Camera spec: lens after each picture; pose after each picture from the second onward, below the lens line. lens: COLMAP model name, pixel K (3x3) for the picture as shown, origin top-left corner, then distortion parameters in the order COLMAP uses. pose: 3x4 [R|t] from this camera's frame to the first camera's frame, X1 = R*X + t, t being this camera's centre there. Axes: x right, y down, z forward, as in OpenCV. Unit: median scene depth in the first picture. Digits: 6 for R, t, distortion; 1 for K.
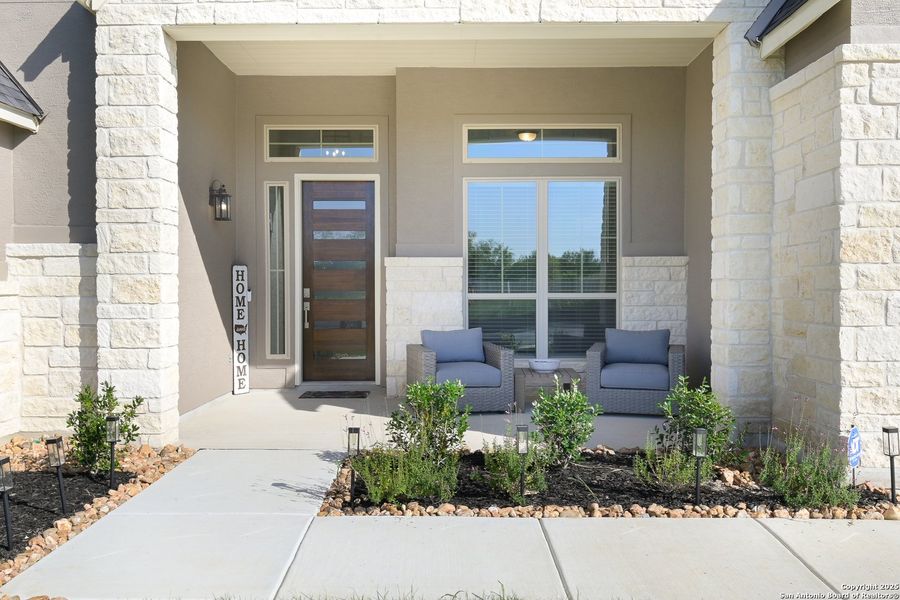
lens RADIAL K [[811.7, 0, 450.0], [0, 811.7, 300.0], [0, 0, 1]] dist [-0.005751, -0.012611]
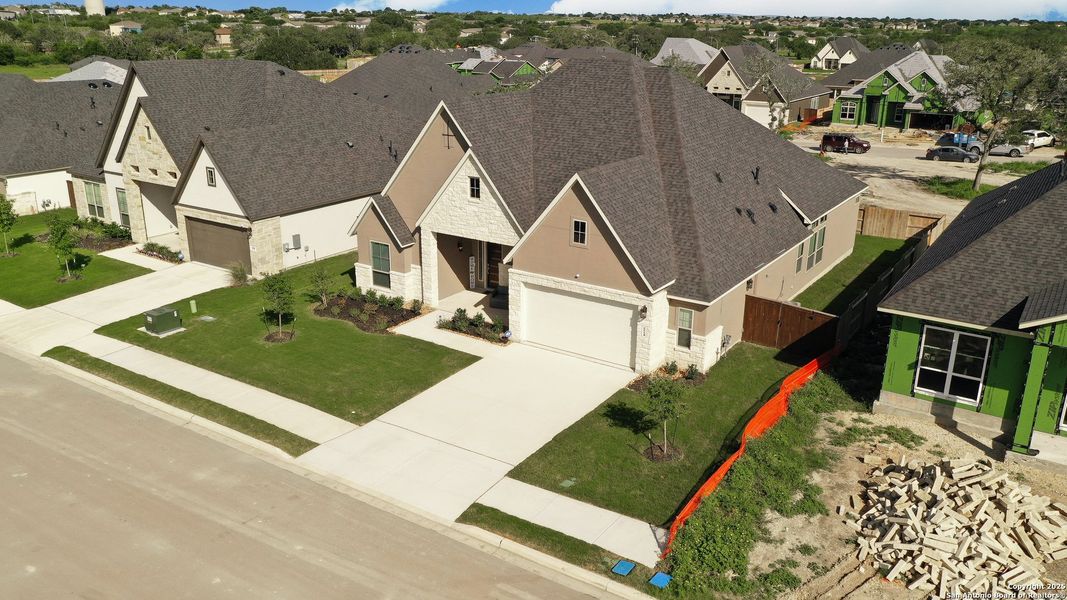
lens RADIAL K [[845.2, 0, 533.5], [0, 845.2, 300.0], [0, 0, 1]] dist [-0.000688, -0.000972]
pose [[0.834915, 0.184520, -0.518526, 2.980849], [-0.017692, 0.950636, 0.309802, -1.548085], [0.550094, -0.249485, 0.796965, -2.970123]]
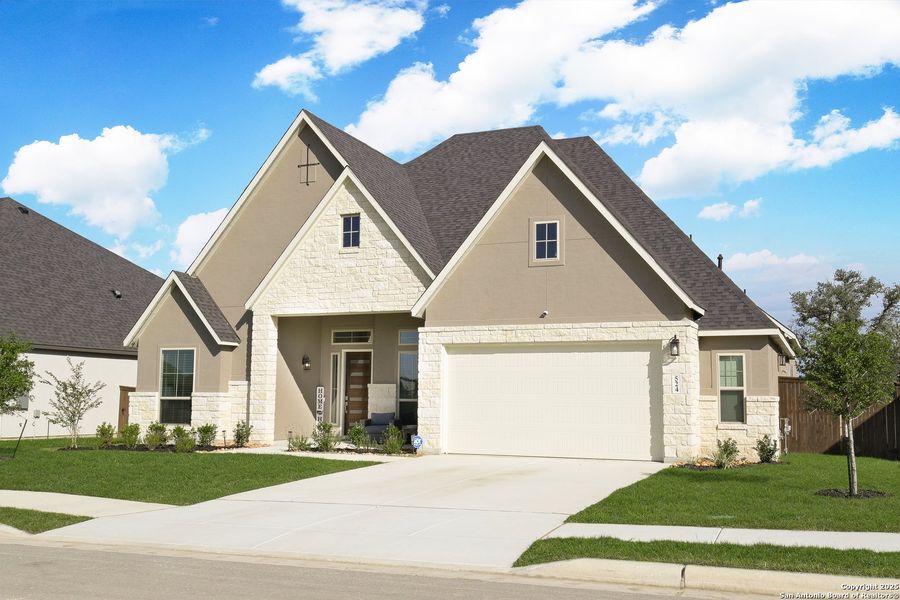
lens RADIAL K [[900.2, 0, 450.9], [0, 900.2, 282.4], [0, 0, 1]] dist [0.004832, -0.001411]
pose [[0.928212, -0.038312, -0.370073, 1.616179], [-0.015888, 0.989695, -0.142309, 0.038700], [0.371712, 0.137972, 0.918038, -2.019511]]
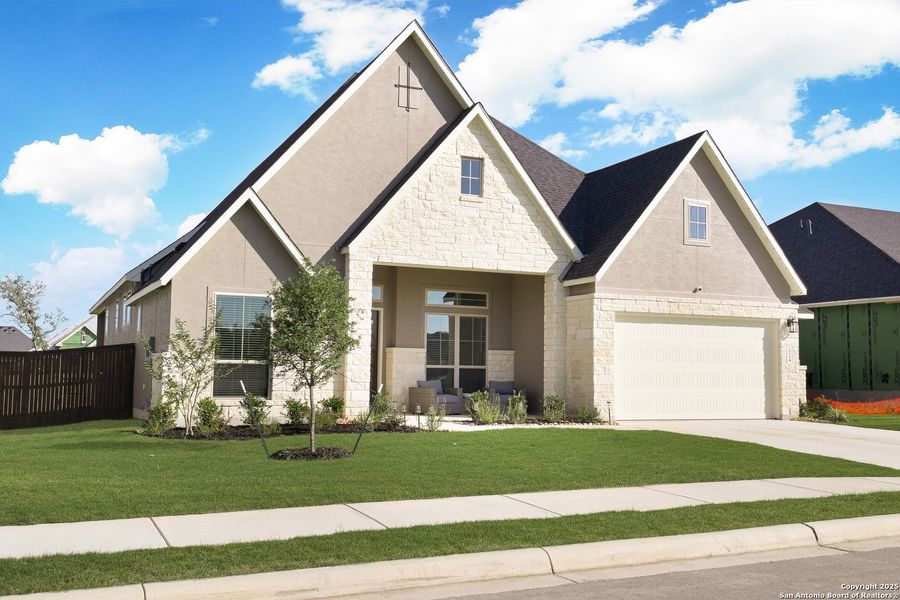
lens RADIAL K [[811.7, 0, 450.0], [0, 811.7, 300.0], [0, 0, 1]] dist [-0.005751, -0.012611]
pose [[0.912449, 0.049260, 0.406214, -1.142846], [-0.008250, 0.994740, -0.102096, 0.057094], [-0.409106, 0.089806, 0.908057, -1.460752]]
